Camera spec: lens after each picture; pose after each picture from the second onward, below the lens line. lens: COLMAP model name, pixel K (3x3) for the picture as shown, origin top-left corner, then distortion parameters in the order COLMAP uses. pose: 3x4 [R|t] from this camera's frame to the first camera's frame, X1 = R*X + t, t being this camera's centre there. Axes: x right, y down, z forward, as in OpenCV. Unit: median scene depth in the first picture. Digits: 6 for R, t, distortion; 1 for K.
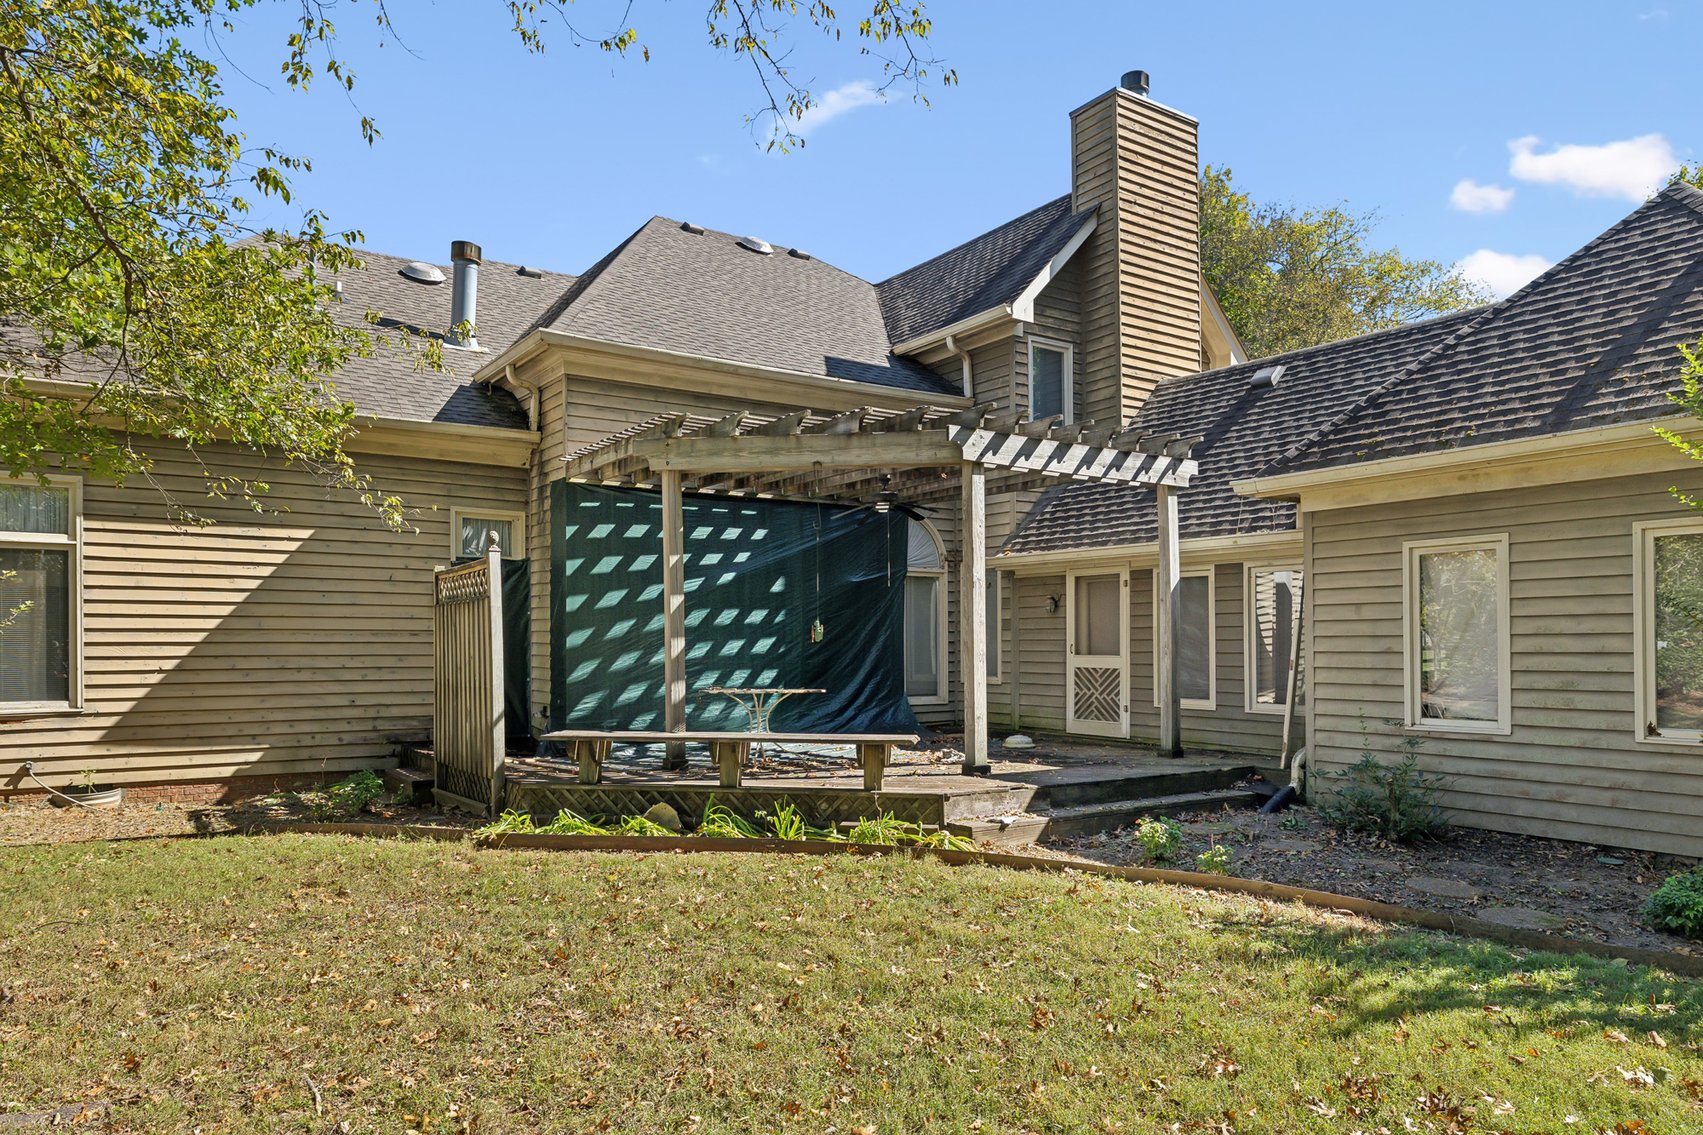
lens RADIAL K [[1088.1, 0, 857.7], [0, 1088.1, 565.9], [0, 0, 1]] dist [0.017819, -0.003913]
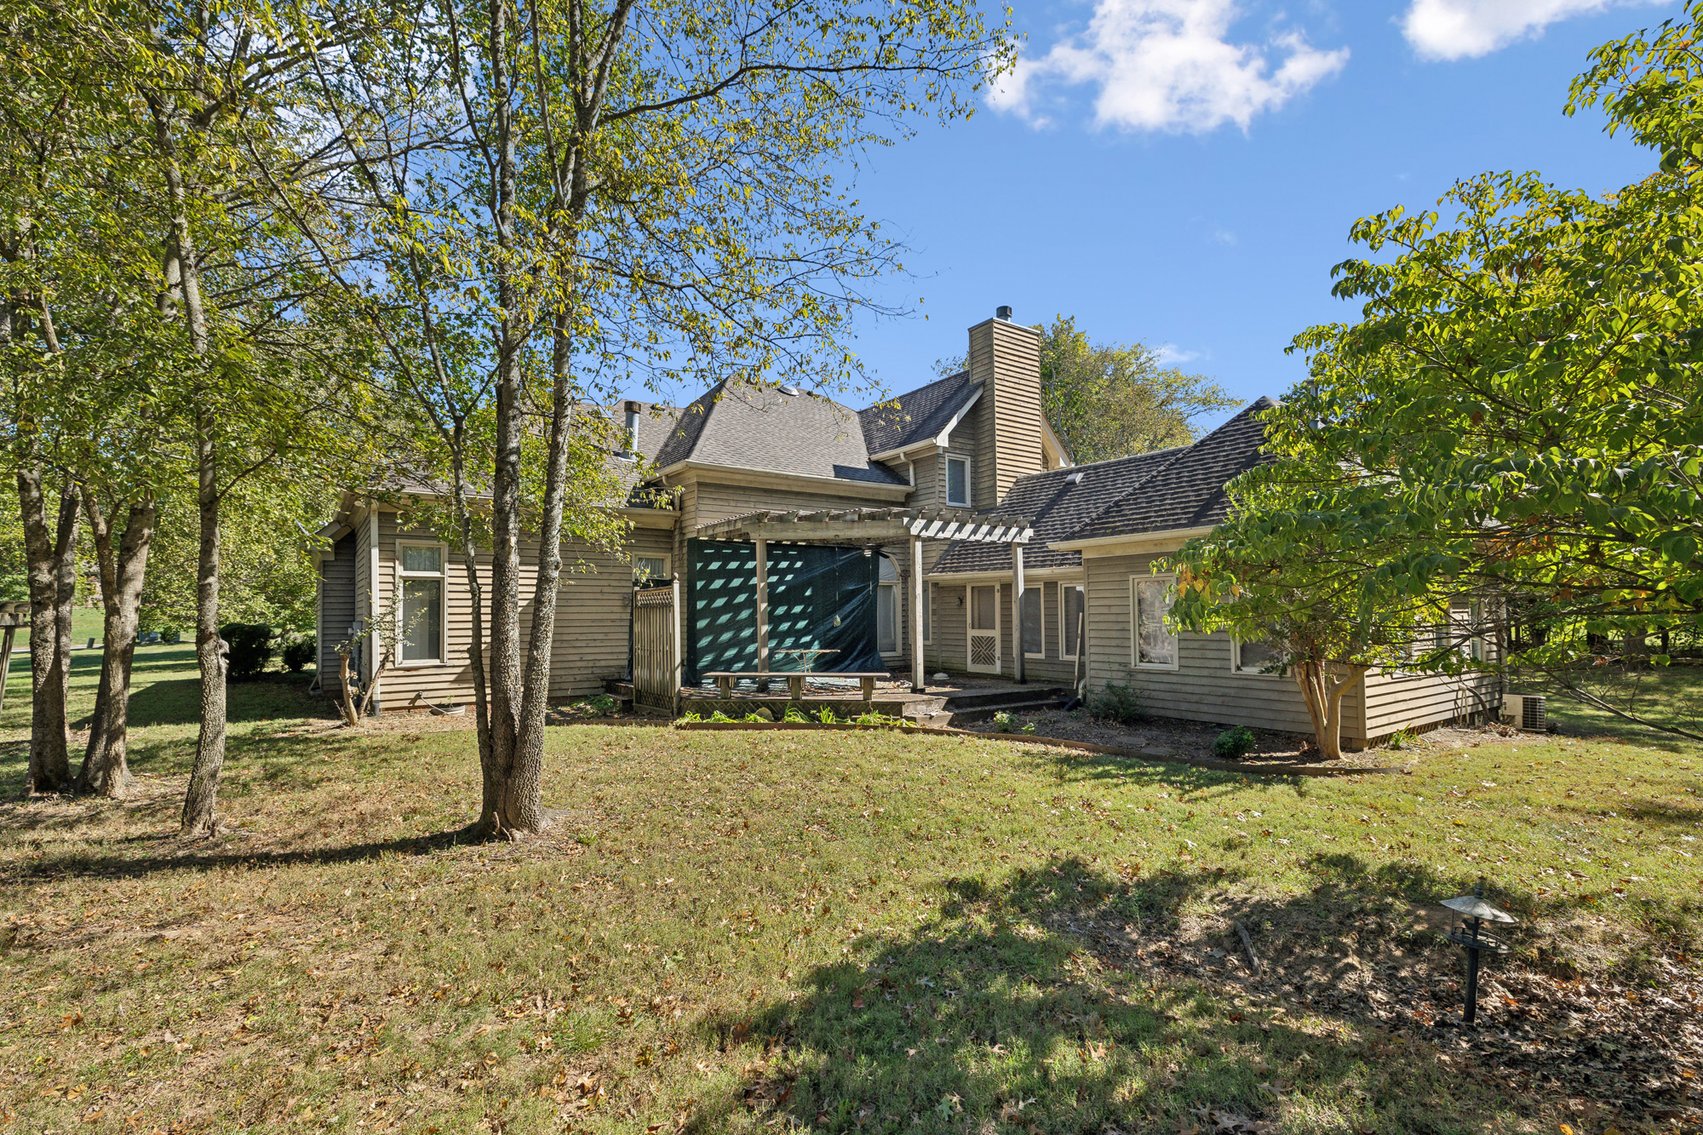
lens RADIAL K [[768.6, 0, 844.4], [0, 768.6, 572.7], [0, 0, 1]] dist [0.026478, 0.000421]
pose [[0.999867, -0.006761, 0.014865, -0.039168], [0.006425, 0.999725, 0.022565, -0.052654], [-0.015014, -0.022467, 0.999635, -0.348142]]
